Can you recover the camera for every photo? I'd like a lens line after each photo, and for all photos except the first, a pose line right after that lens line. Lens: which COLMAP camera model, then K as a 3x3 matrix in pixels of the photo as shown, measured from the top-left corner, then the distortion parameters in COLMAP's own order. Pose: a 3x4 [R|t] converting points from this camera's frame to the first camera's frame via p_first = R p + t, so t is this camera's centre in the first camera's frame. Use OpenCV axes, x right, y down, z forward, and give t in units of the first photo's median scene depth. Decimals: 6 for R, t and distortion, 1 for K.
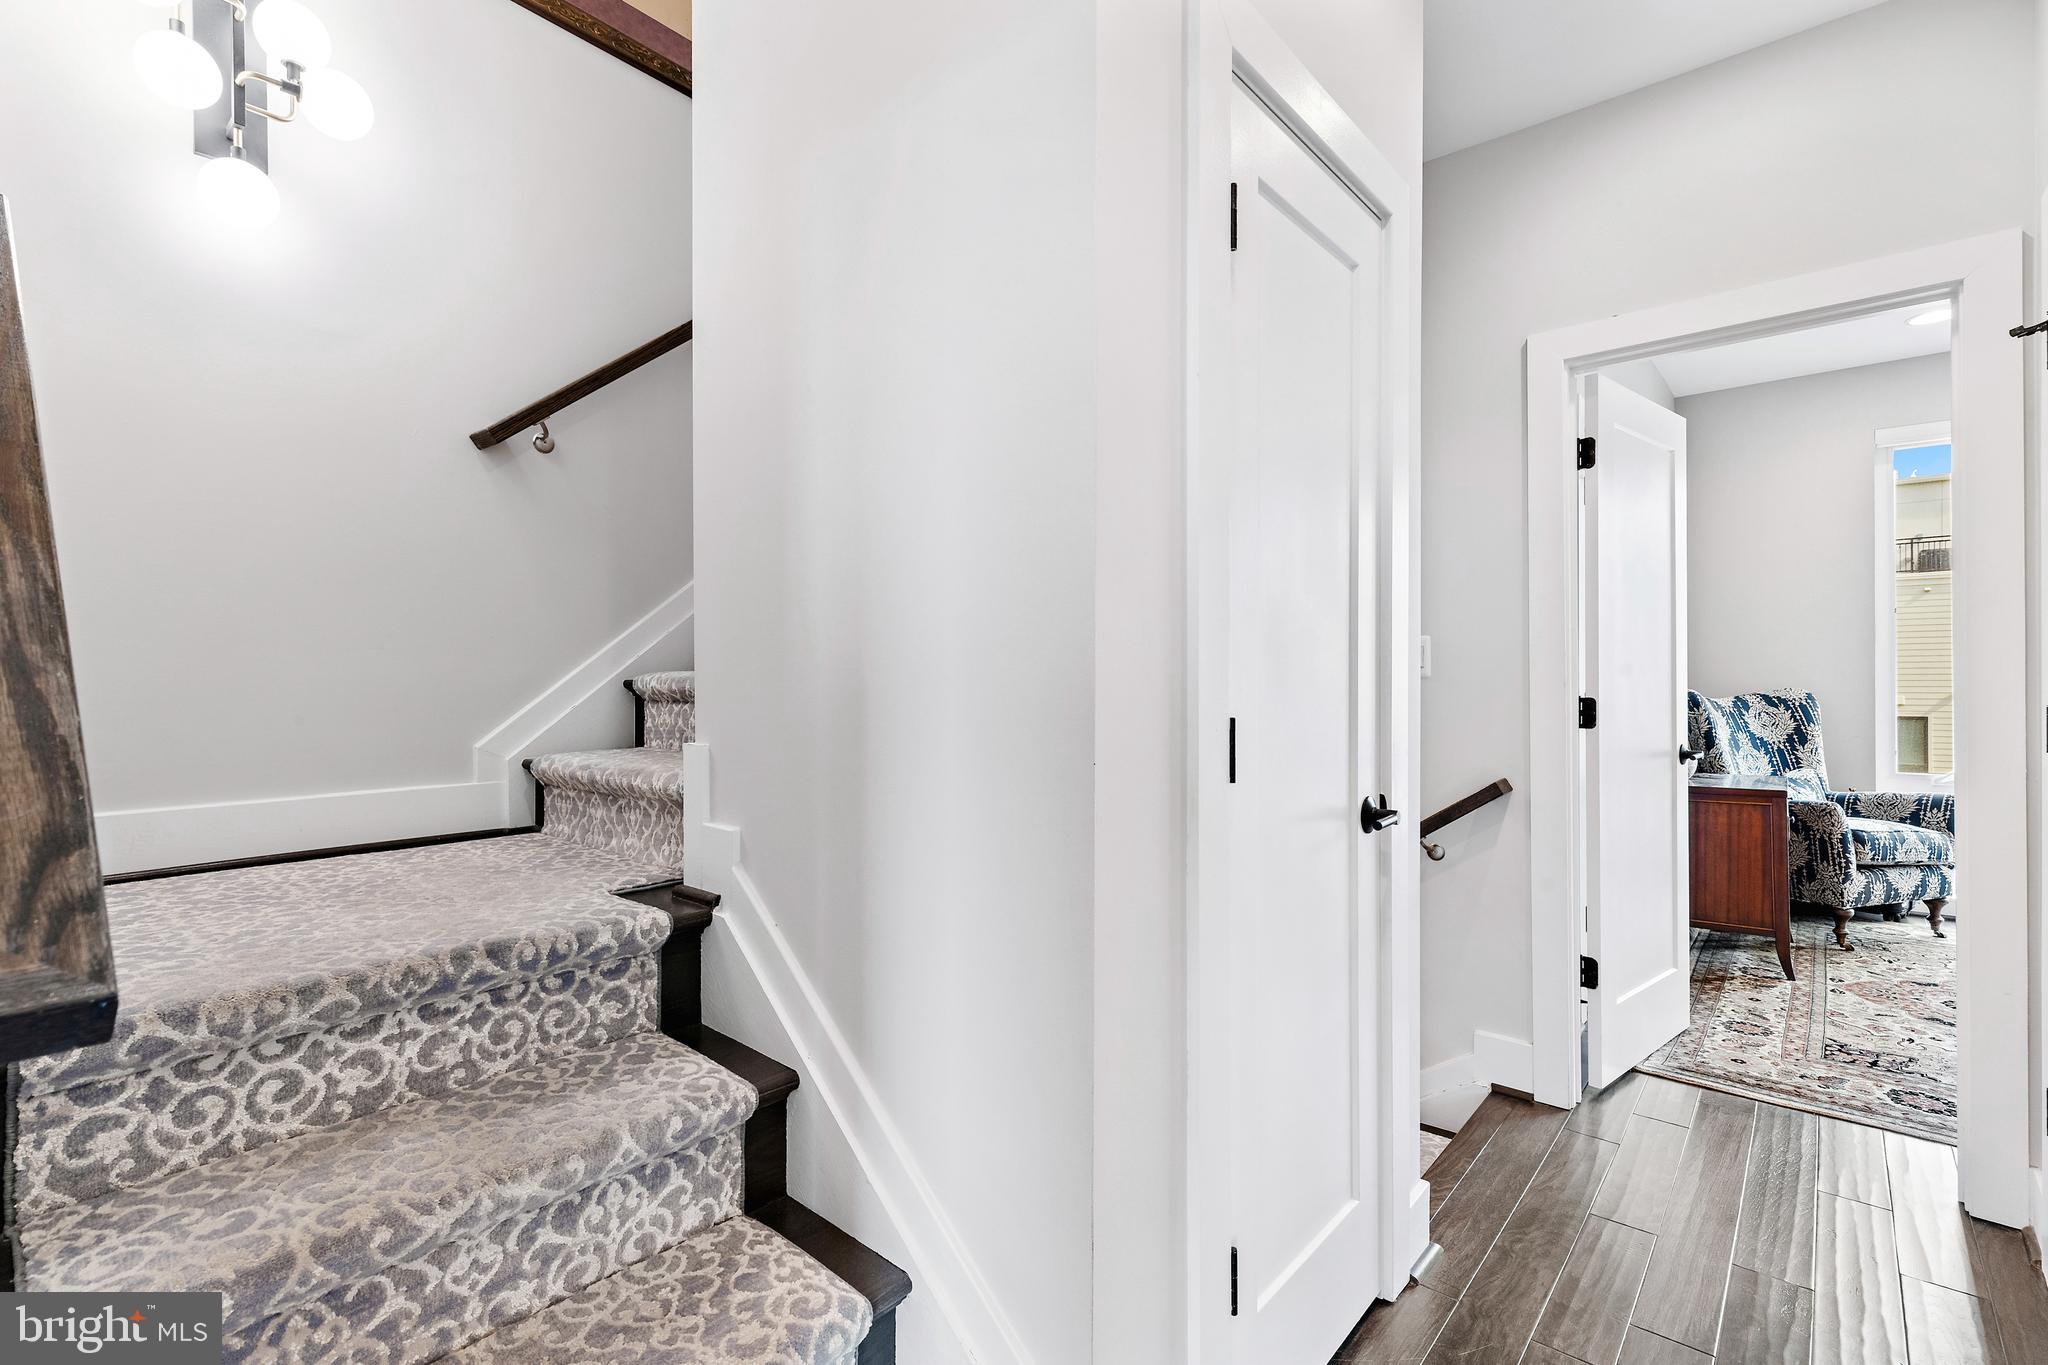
lens RADIAL K [[928.2, 0, 1023.3], [0, 928.2, 677.3], [0, 0, 1]] dist [0.004373, -0.000337]
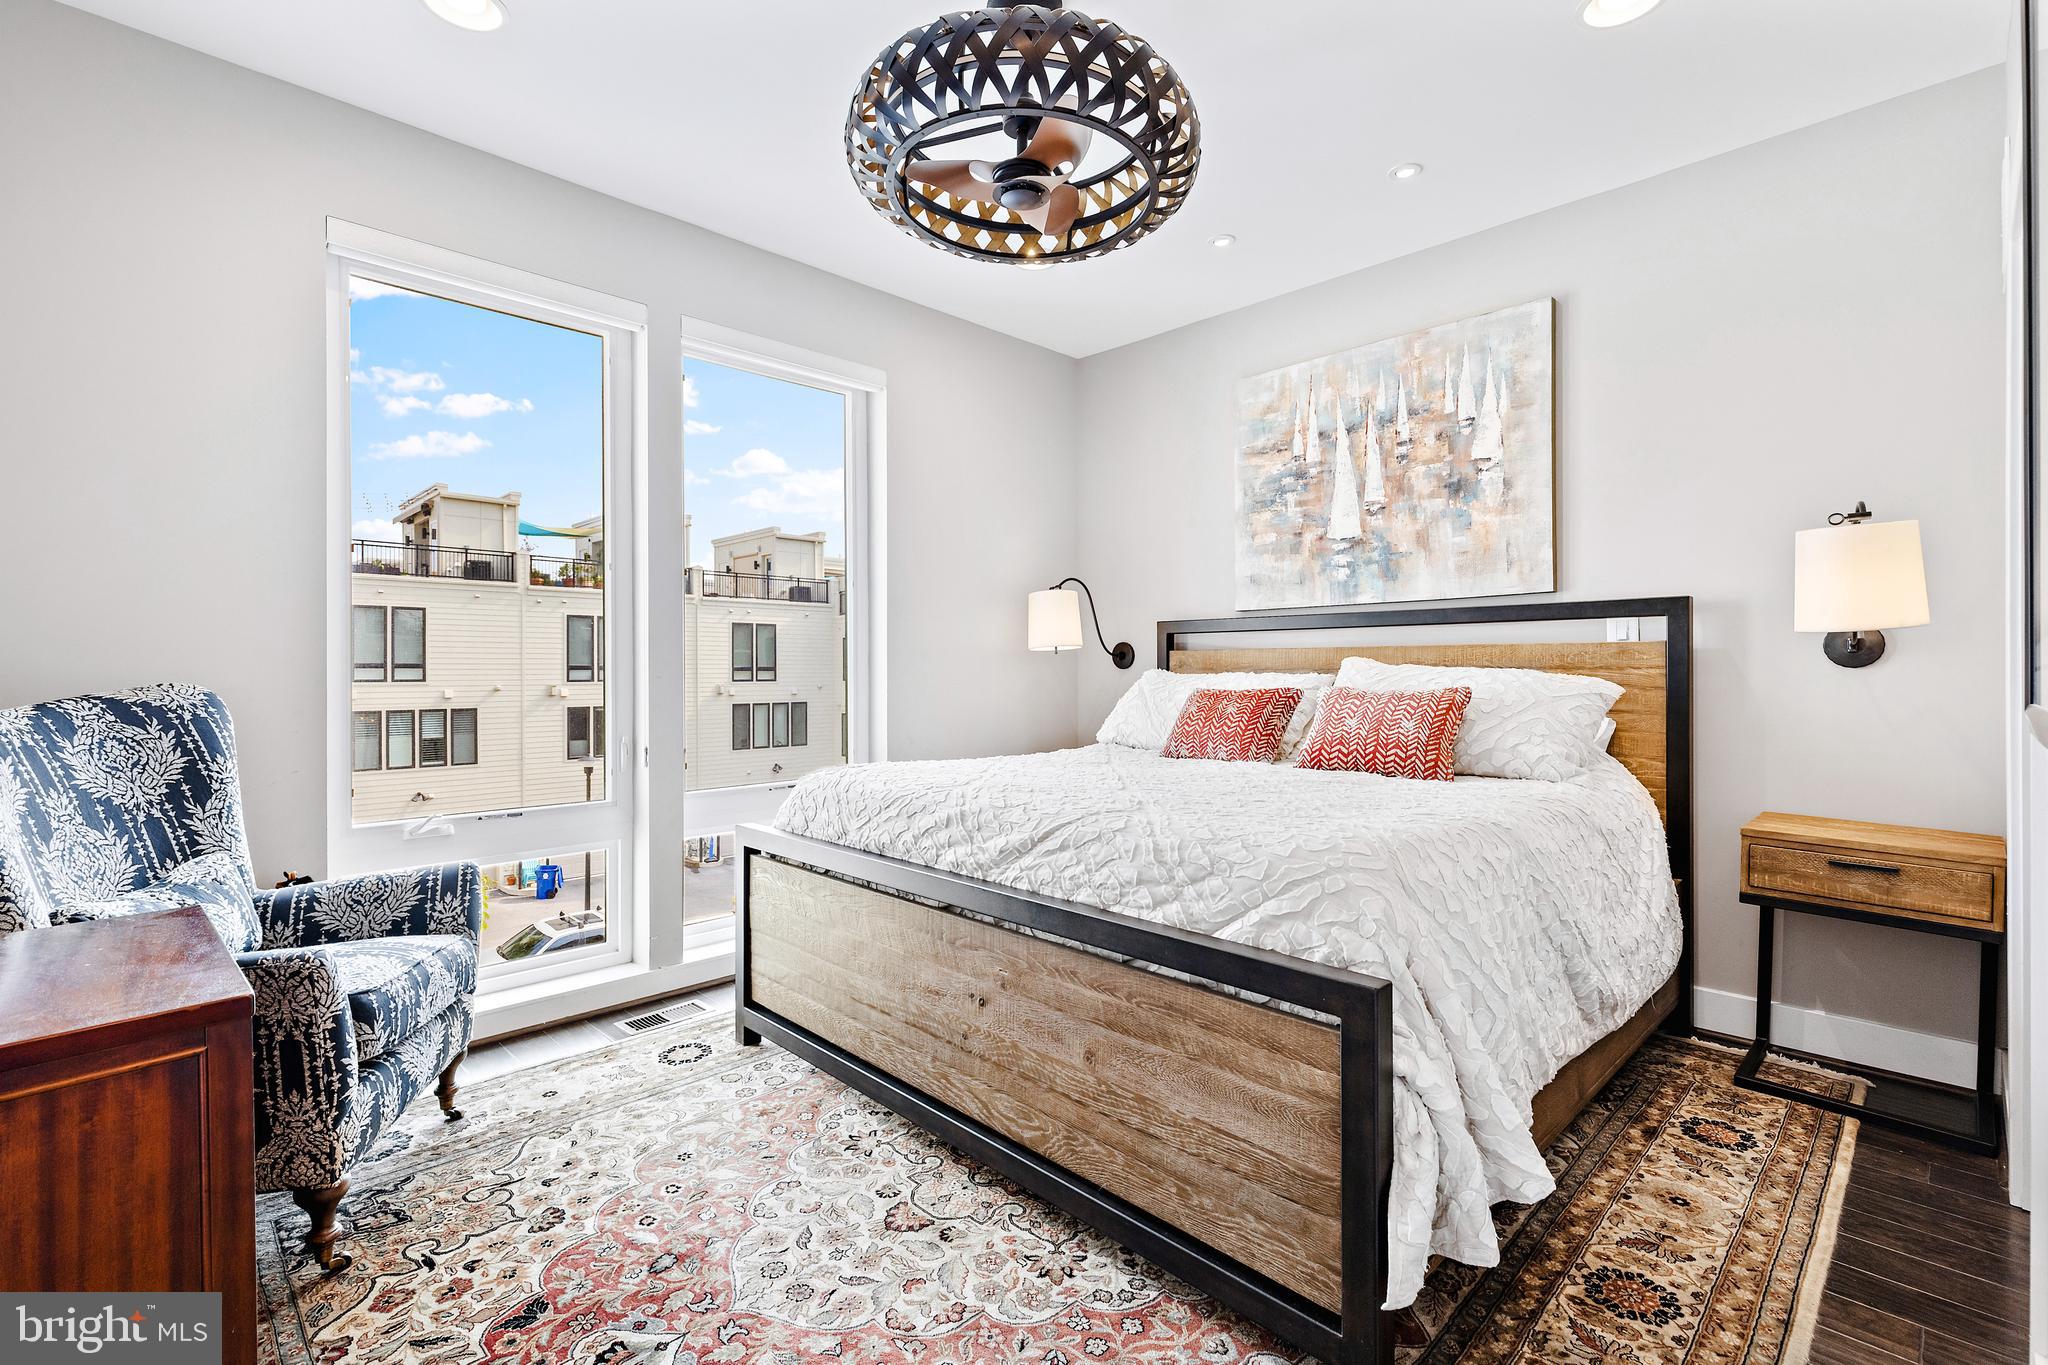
lens RADIAL K [[928.2, 0, 1023.3], [0, 928.2, 677.3], [0, 0, 1]] dist [0.004373, -0.000337]
pose [[0.082355, -0.003776, 0.996596, 0.403110], [-0.001518, 0.999991, 0.003914, 0.006421], [-0.996602, -0.001835, 0.082349, 0.548432]]
